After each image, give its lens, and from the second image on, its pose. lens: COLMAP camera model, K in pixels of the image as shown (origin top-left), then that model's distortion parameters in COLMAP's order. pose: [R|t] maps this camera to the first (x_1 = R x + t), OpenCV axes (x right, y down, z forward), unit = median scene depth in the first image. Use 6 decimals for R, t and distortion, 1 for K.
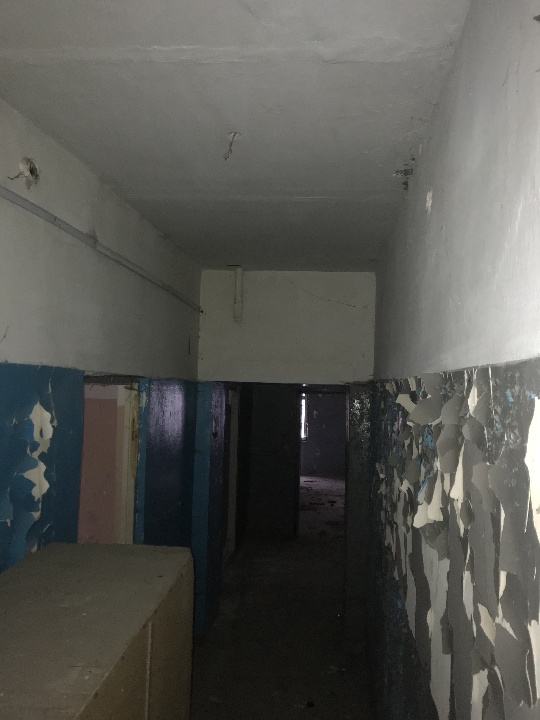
lens RADIAL K [[586.6, 0, 272.8], [0, 586.6, 362.7], [0, 0, 1]] dist [0.047578, -0.036423]
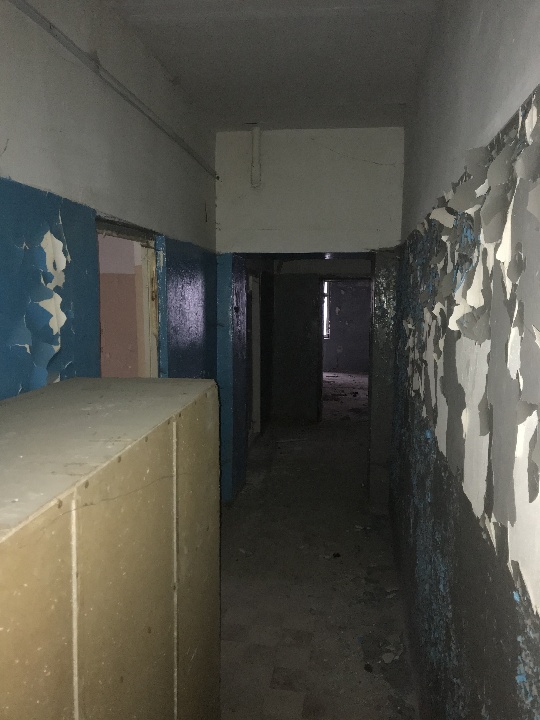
lens RADIAL K [[586.6, 0, 270.4], [0, 586.6, 358.7], [0, 0, 1]] dist [0.047578, -0.036423]
pose [[0.998956, -0.018251, -0.041881, -0.003337], [0.024089, 0.989370, 0.143413, 0.101015], [0.038818, -0.144272, 0.988776, 0.031505]]
